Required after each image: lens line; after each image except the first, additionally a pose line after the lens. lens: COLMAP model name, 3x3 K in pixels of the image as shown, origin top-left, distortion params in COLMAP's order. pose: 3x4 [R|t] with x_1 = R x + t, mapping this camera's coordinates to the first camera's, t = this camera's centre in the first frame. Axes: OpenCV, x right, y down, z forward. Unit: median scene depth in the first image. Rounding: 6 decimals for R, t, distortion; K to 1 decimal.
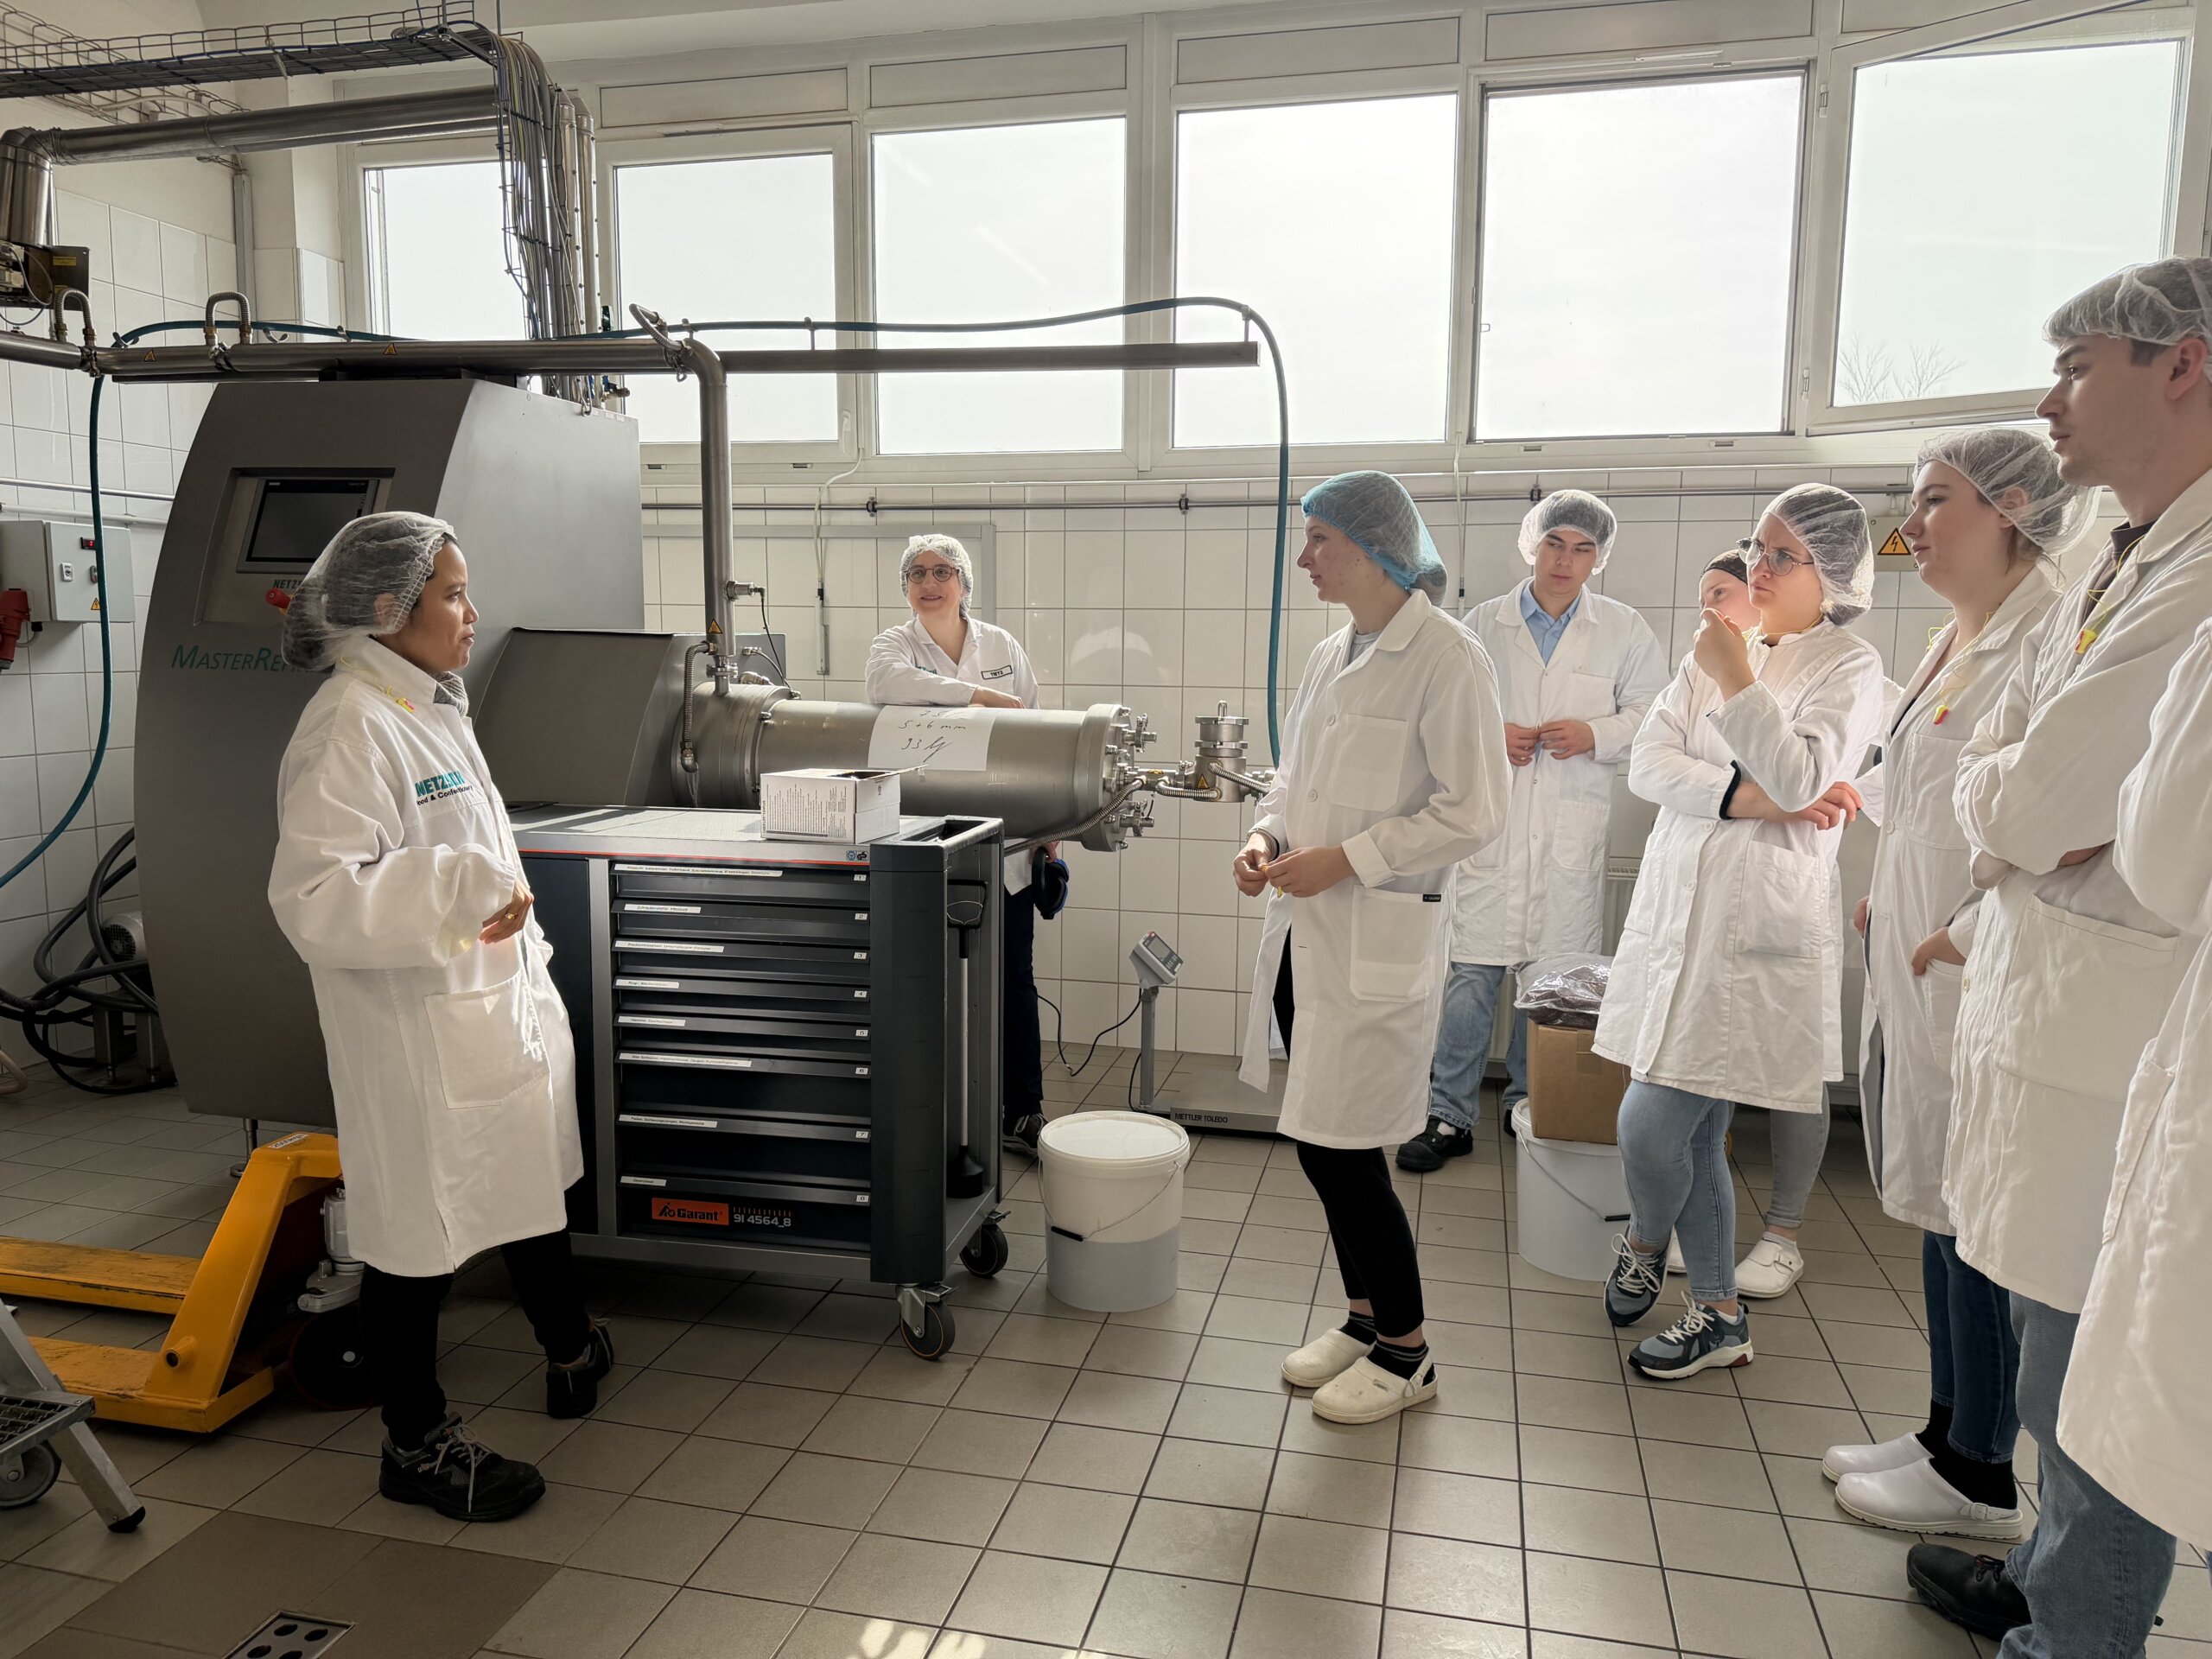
lens RADIAL K [[1571.2, 0, 1103.9], [0, 1571.2, 823.9], [0, 0, 1]] dist [0.048811, -0.051606]
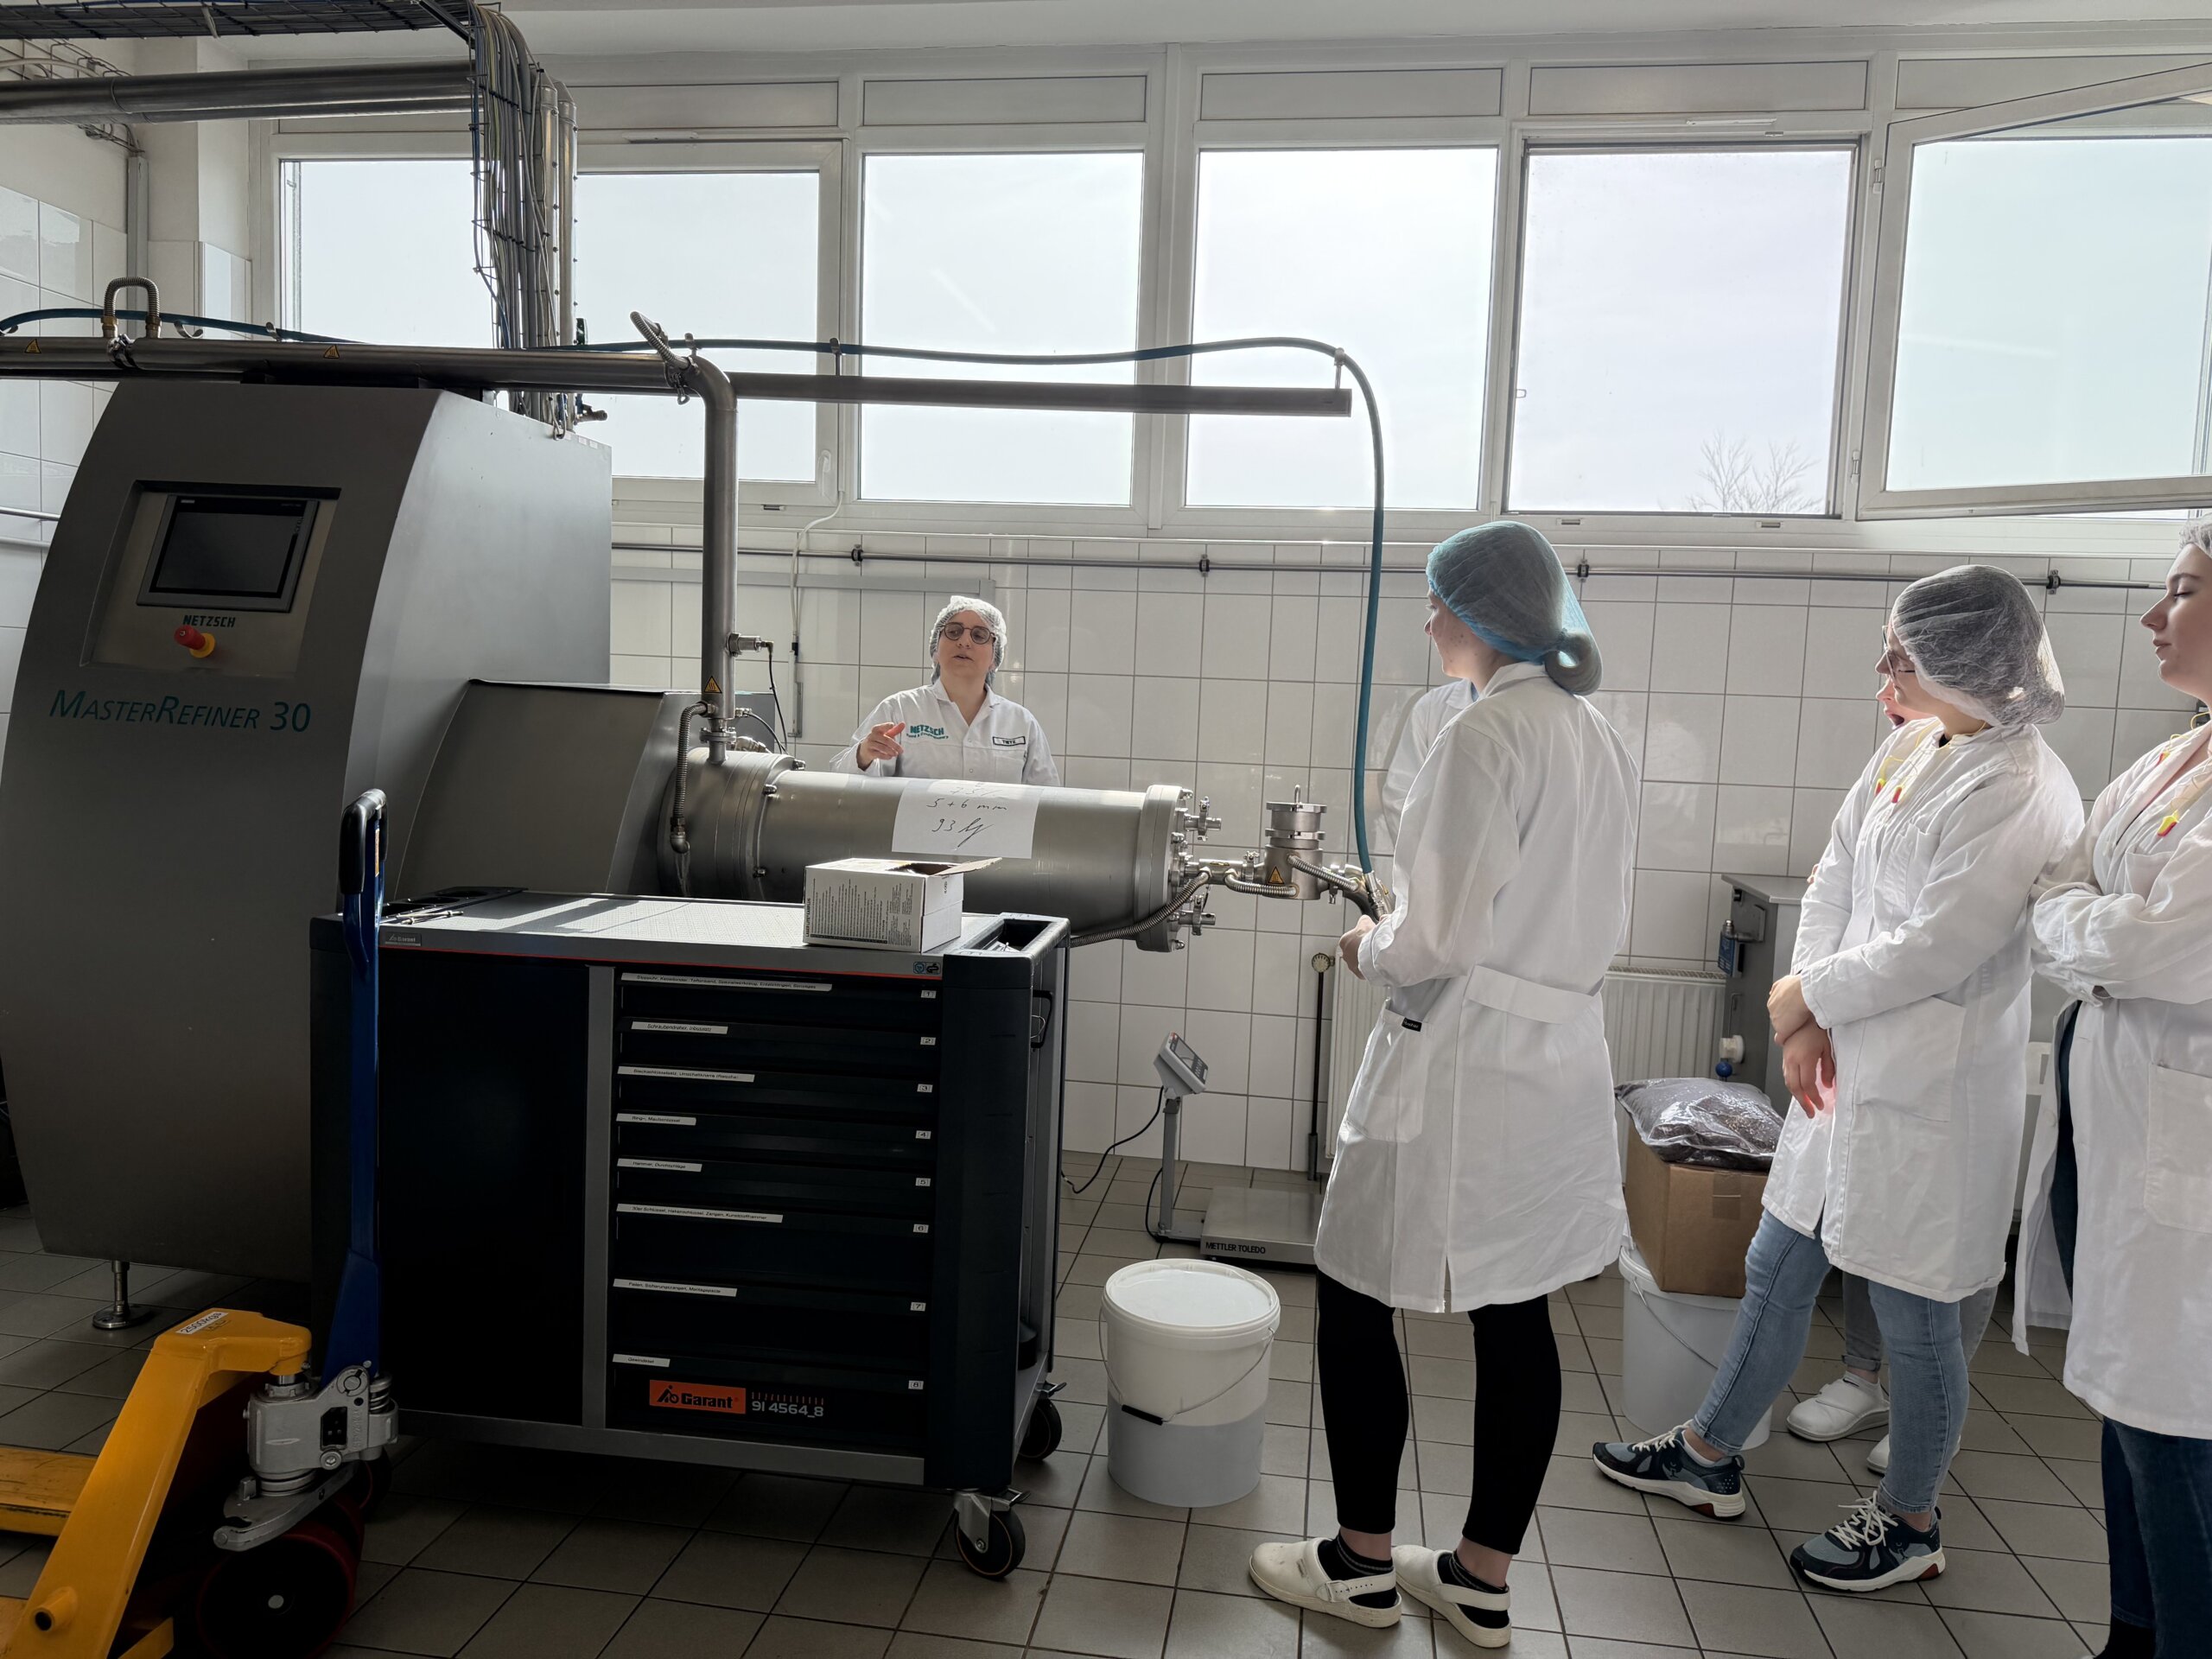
lens RADIAL K [[1571.2, 0, 1122.5], [0, 1571.2, 818.4], [0, 0, 1]] dist [0.048811, -0.051606]
pose [[0.995332, 0.022841, 0.093773, -0.102787], [-0.019015, 0.998957, -0.041502, -0.020556], [-0.094623, 0.039525, 0.994728, 0.120617]]
